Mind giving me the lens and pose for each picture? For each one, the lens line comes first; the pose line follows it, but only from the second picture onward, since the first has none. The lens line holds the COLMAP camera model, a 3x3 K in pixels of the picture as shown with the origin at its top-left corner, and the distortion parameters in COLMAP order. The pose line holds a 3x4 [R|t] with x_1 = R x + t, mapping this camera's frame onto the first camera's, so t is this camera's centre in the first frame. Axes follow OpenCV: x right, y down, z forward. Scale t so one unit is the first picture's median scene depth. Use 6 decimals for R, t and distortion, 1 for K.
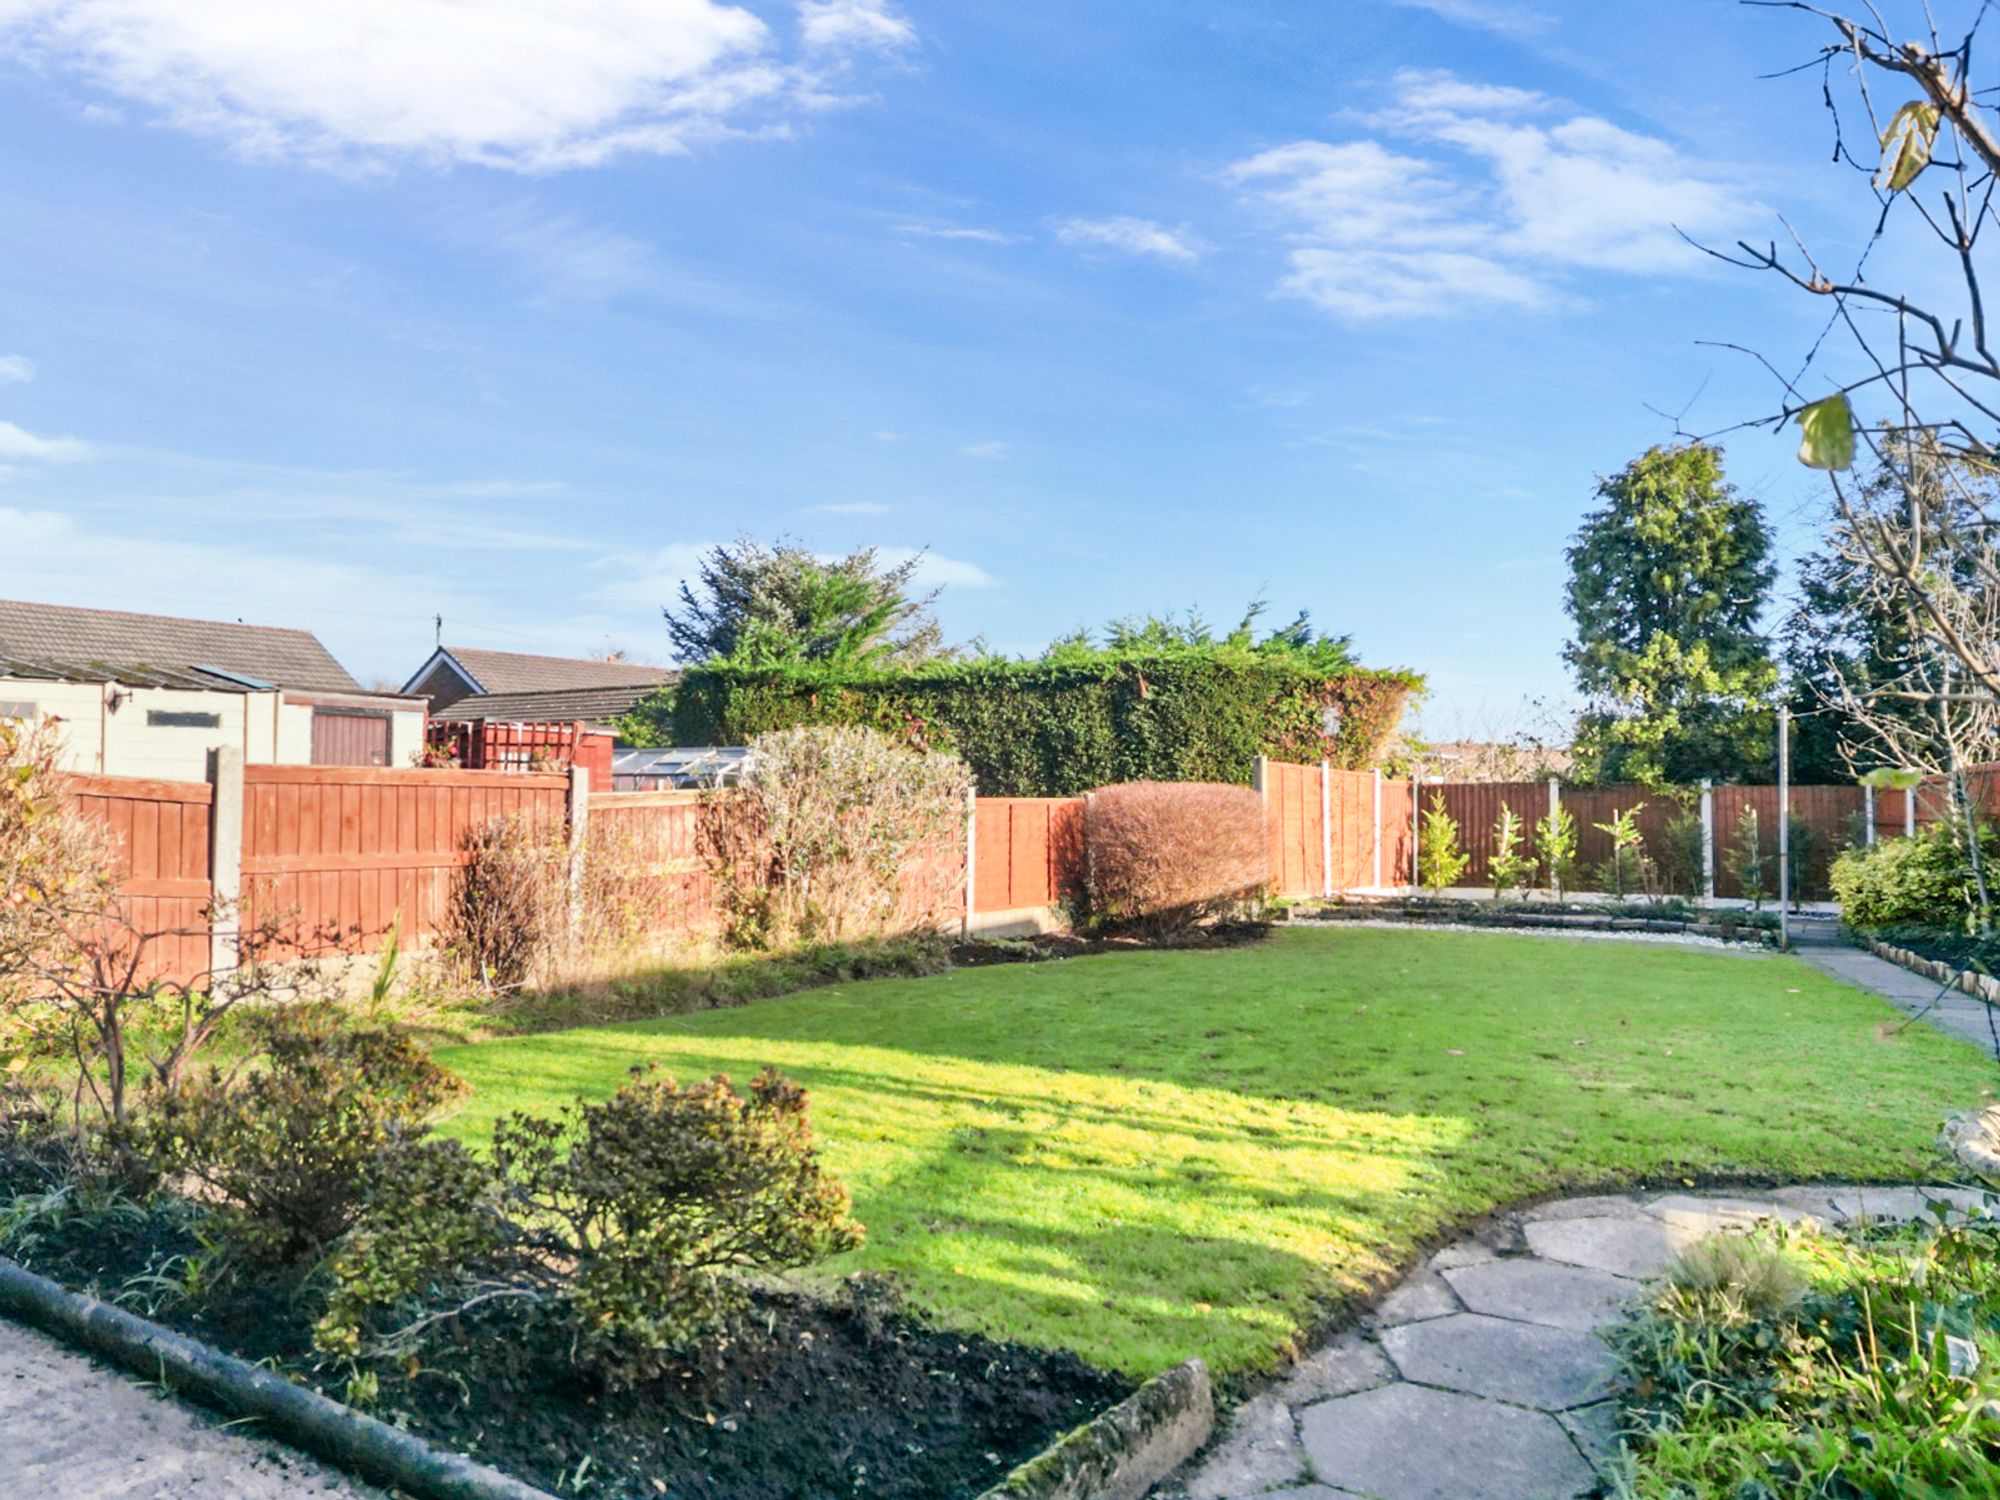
lens RADIAL K [[1371.3, 0, 1000.0], [0, 1371.3, 750.0], [0, 0, 1]] dist [0.104563, -0.111133]
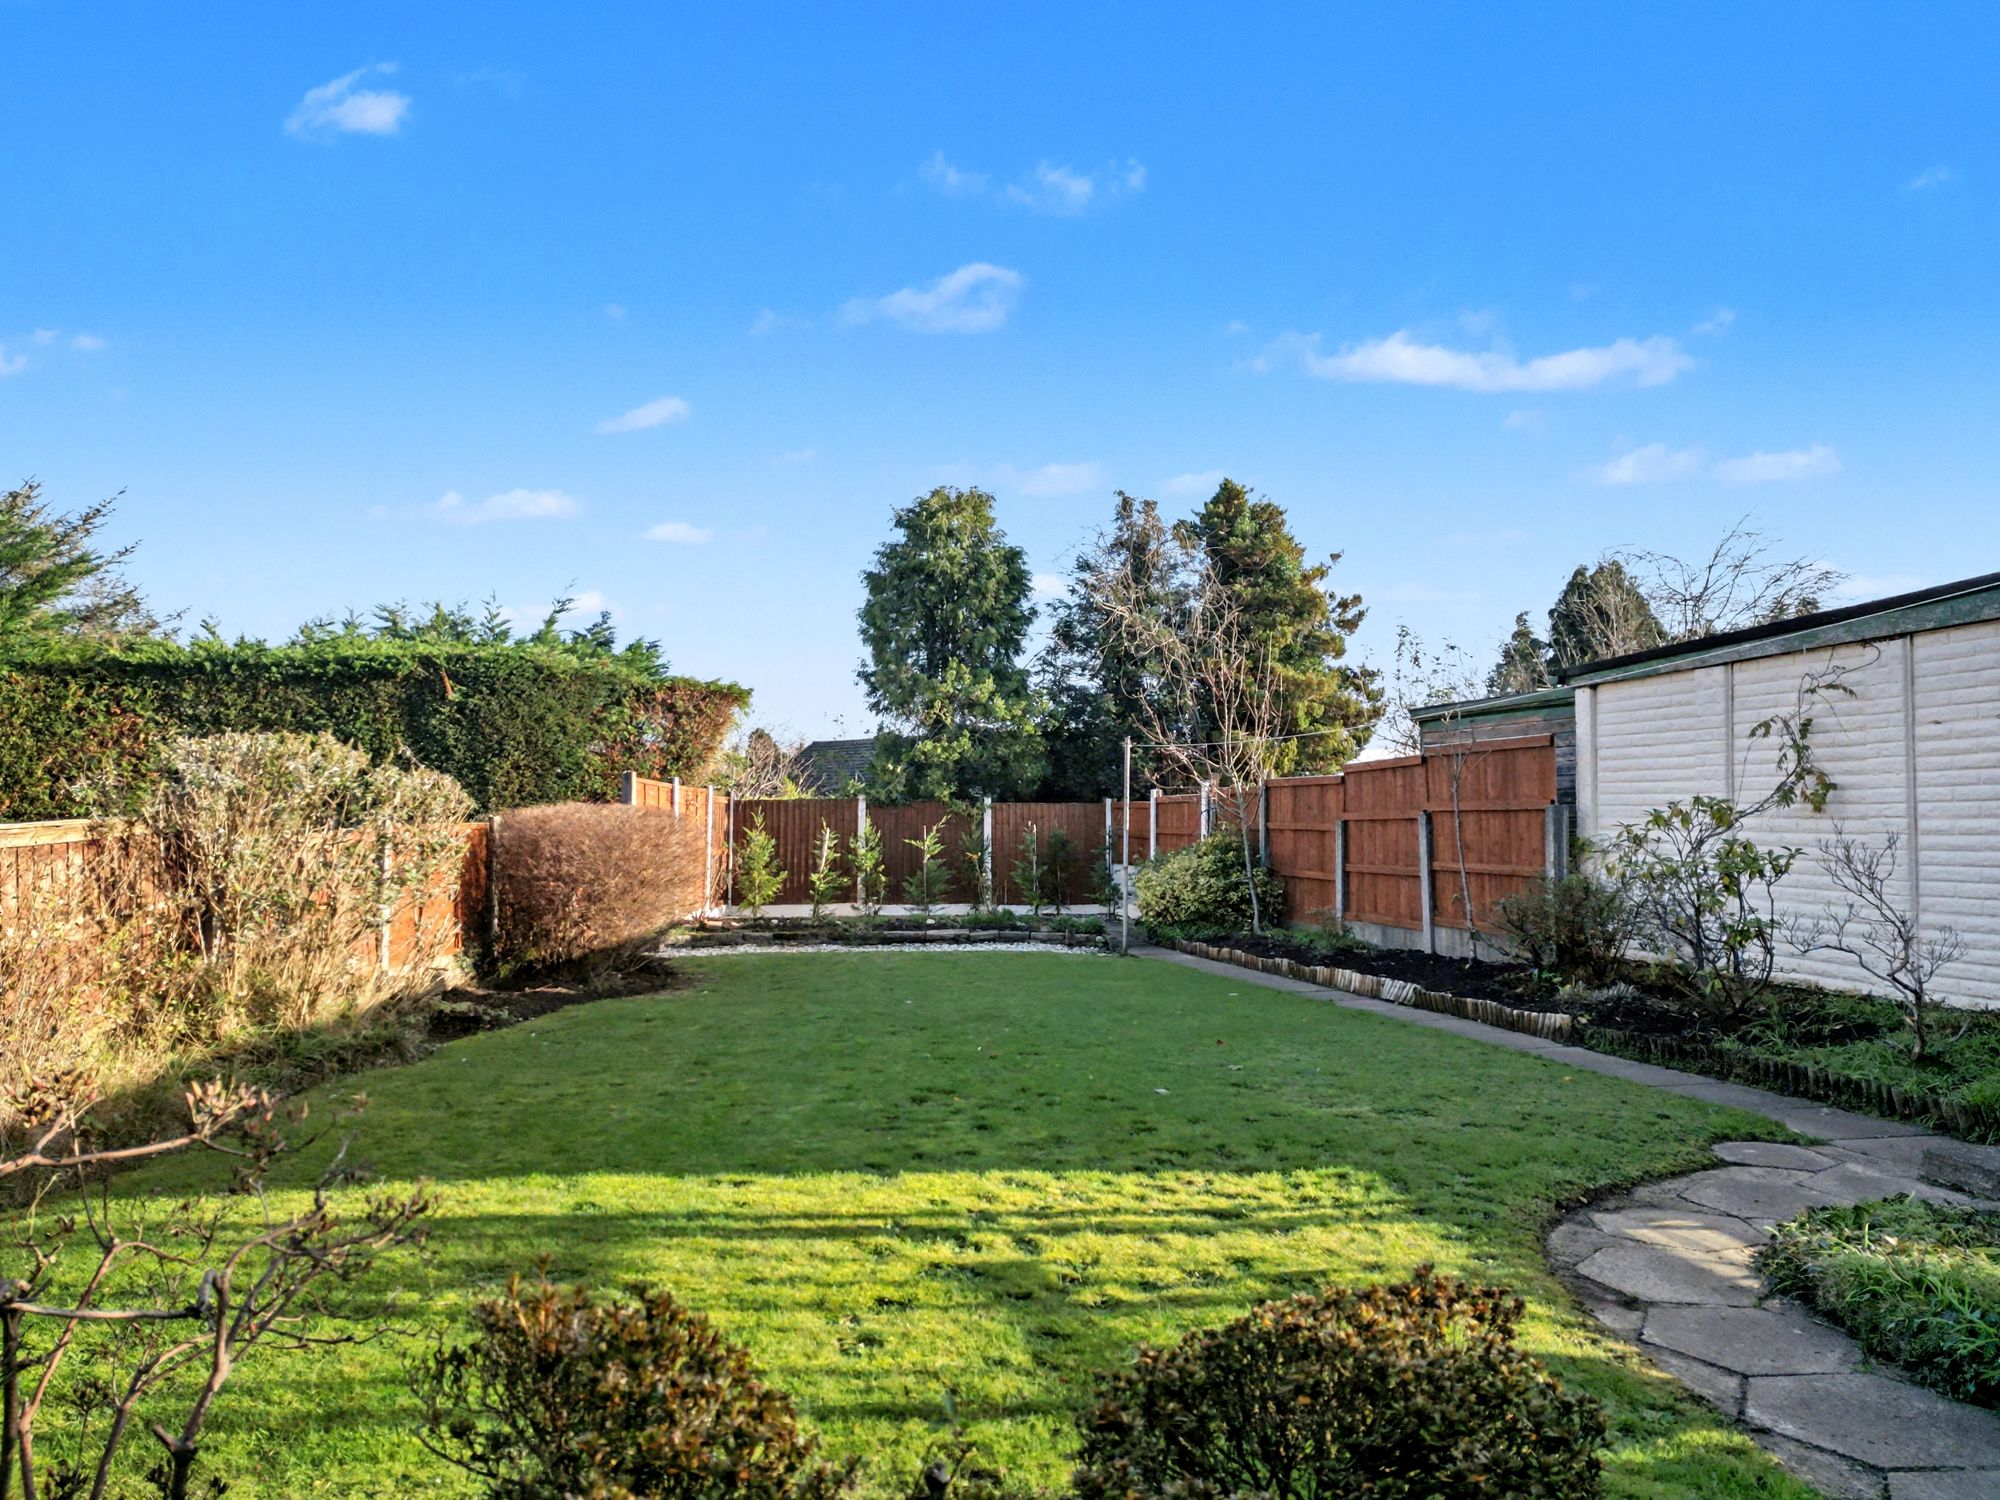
lens RADIAL K [[1418.3, 0, 999.0], [0, 1418.3, 748.8], [0, 0, 1]] dist [0.038273, -0.077687]
pose [[0.833738, 0.023844, 0.551645, -0.100349], [-0.020629, 0.999715, -0.012033, -0.003449], [-0.551775, -0.001348, 0.833992, 0.066478]]
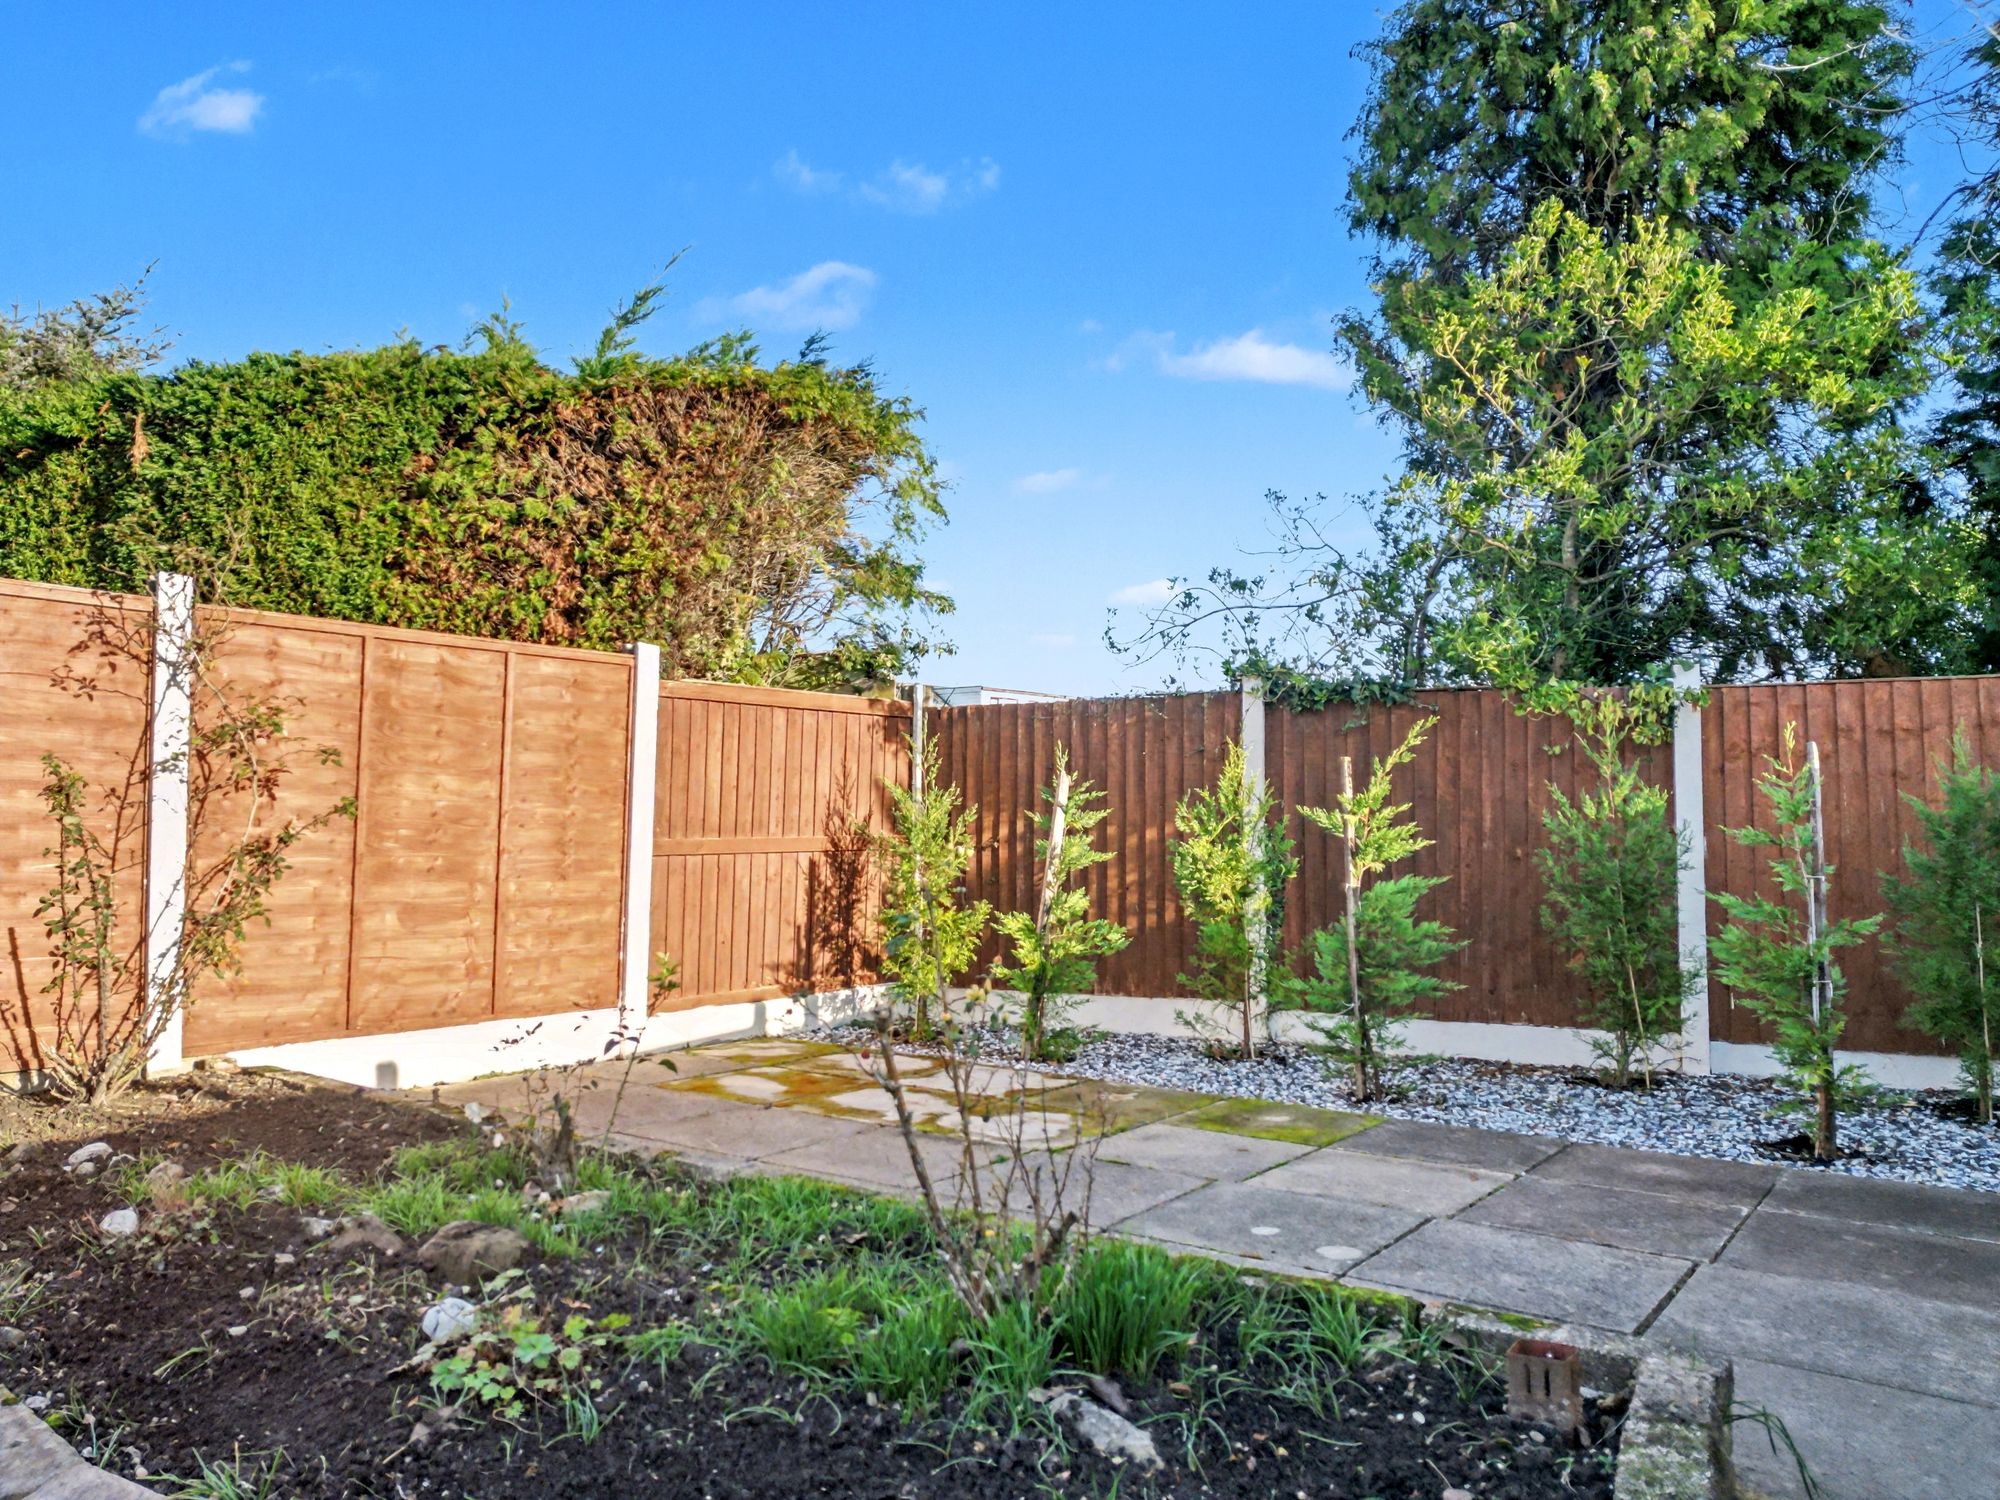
lens RADIAL K [[1427.4, 0, 1002.2], [0, 1427.4, 719.4], [0, 0, 1]] dist [0.004274, -0.018168]
pose [[0.994161, -0.009890, -0.107451, 0.381014], [0.006451, 0.999457, -0.032299, 0.042157], [0.107712, 0.031418, 0.993686, 0.653157]]
